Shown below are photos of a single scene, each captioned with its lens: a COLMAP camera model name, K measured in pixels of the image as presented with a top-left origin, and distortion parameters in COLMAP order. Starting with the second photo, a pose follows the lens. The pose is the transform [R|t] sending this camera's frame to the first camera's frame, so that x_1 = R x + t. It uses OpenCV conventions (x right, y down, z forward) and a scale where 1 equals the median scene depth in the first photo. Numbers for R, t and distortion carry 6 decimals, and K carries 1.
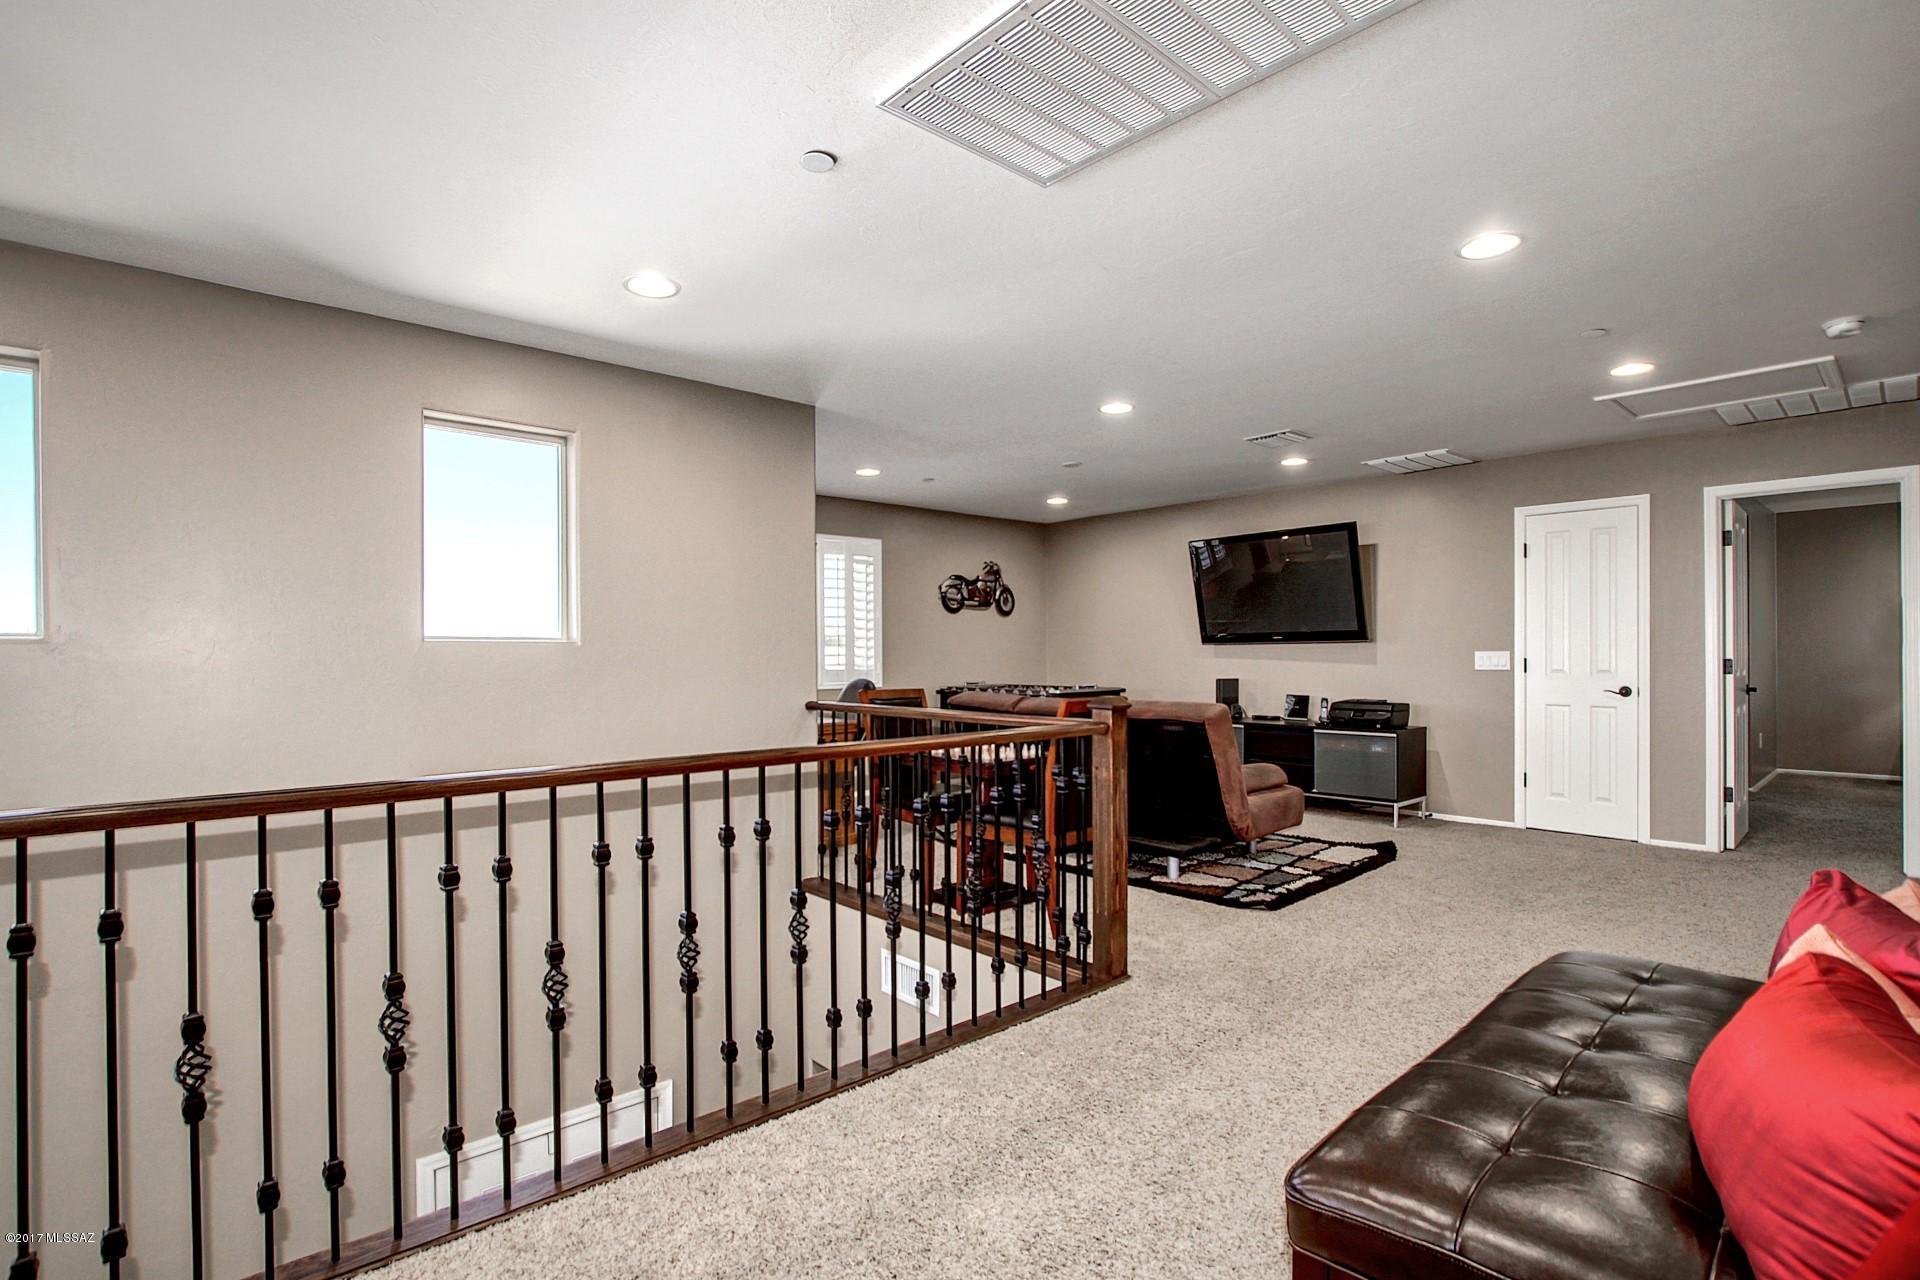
lens RADIAL K [[911.3, 0, 960.8], [0, 911.3, 645.0], [0, 0, 1]] dist [-0.017679, 0.001863]
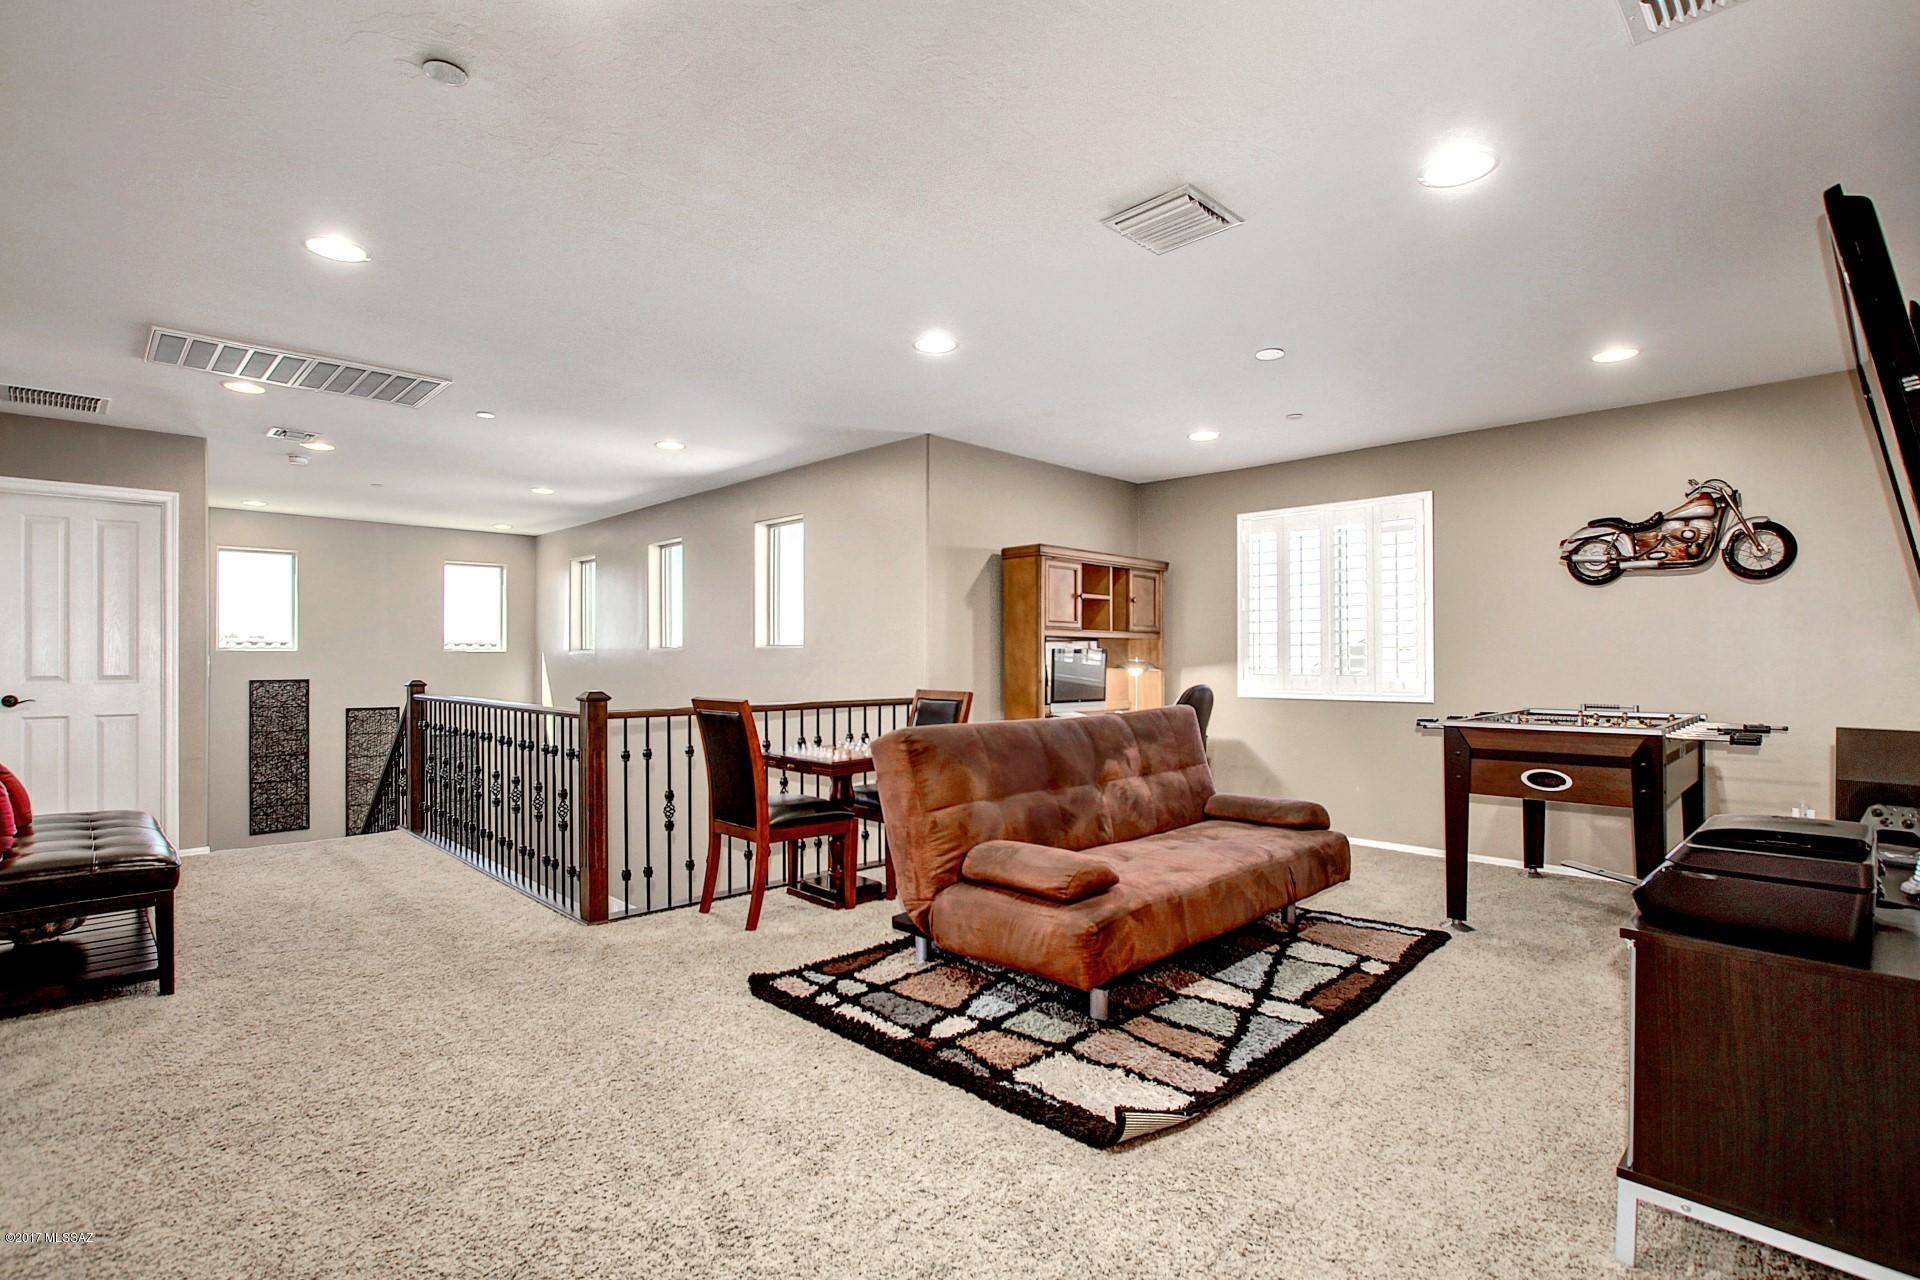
lens RADIAL K [[911.3, 0, 958.8], [0, 911.3, 645.4], [0, 0, 1]] dist [-0.017679, 0.001863]
pose [[0.027016, -0.008705, -0.999597, 0.971908], [-0.000069, 0.999962, -0.008710, 0.013980], [0.999635, 0.000305, 0.027014, 1.022892]]
